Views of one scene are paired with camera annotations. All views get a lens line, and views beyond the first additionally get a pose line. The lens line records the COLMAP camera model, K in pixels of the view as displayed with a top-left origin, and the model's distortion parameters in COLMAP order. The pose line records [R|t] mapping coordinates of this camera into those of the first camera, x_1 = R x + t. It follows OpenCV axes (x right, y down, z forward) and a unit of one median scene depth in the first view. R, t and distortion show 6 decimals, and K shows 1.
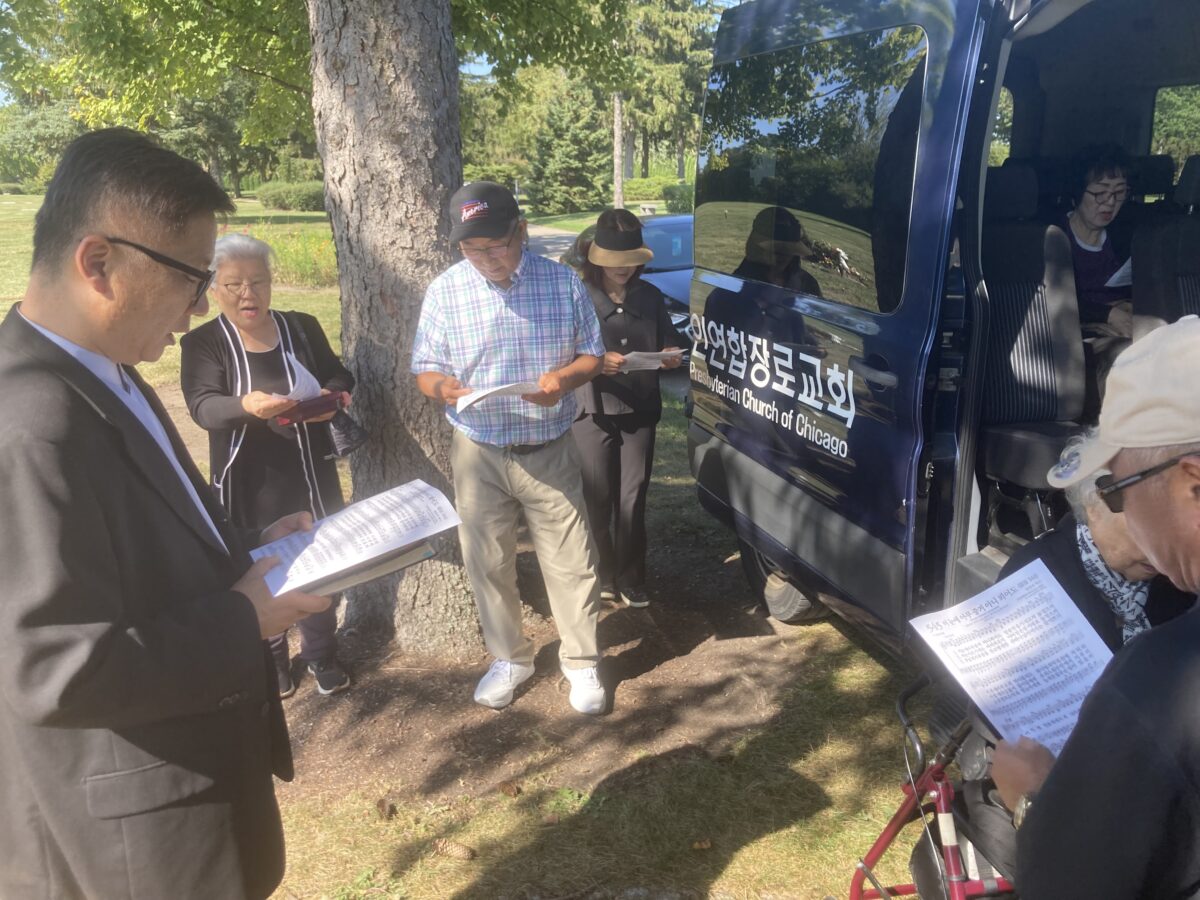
lens RADIAL K [[991.8, 0, 597.4], [0, 991.8, 478.0], [0, 0, 1]] dist [0.031264, -0.006898]
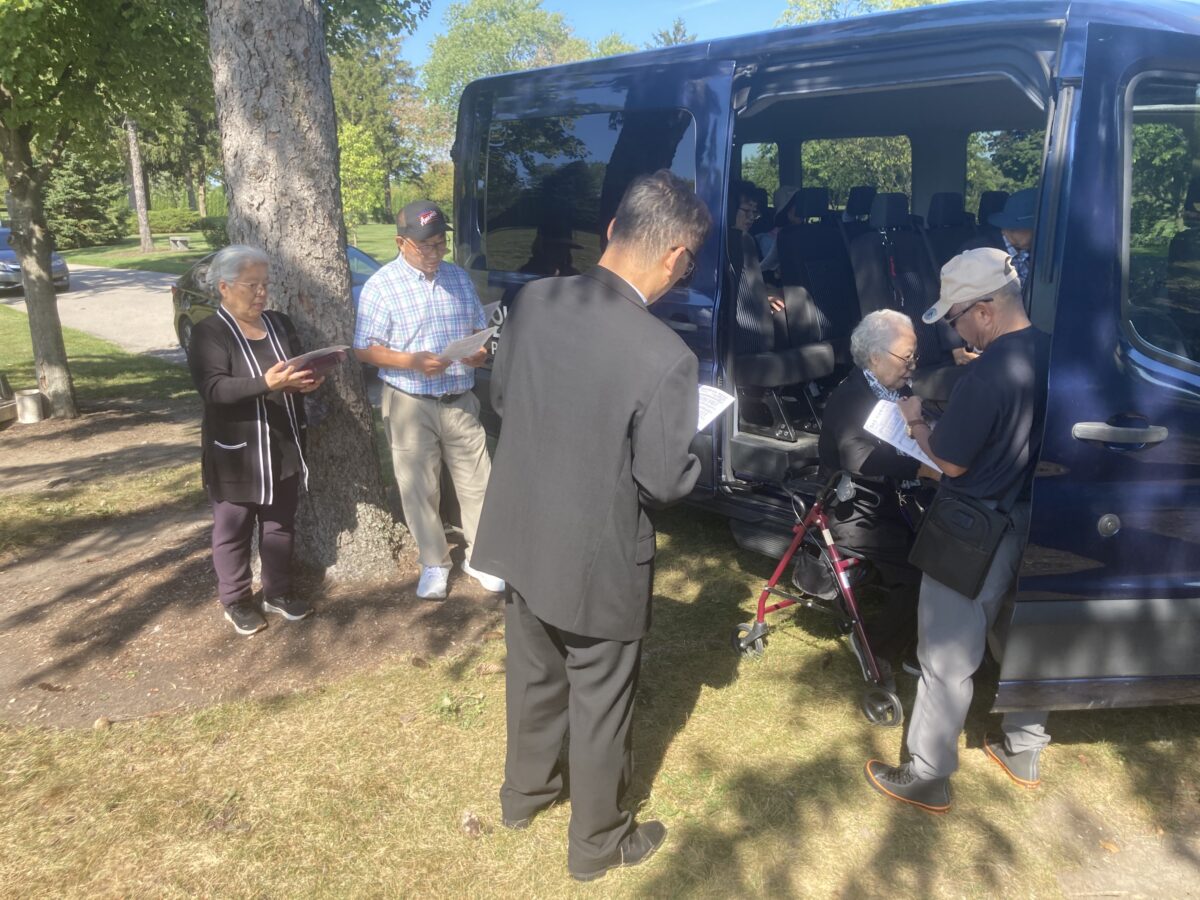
lens RADIAL K [[991.8, 0, 597.4], [0, 991.8, 478.0], [0, 0, 1]] dist [0.031264, -0.006898]
pose [[0.883576, -0.126796, 0.450795, -0.491842], [0.140790, 0.990036, 0.002514, 0.096122], [-0.446622, 0.061246, 0.892624, -0.286373]]
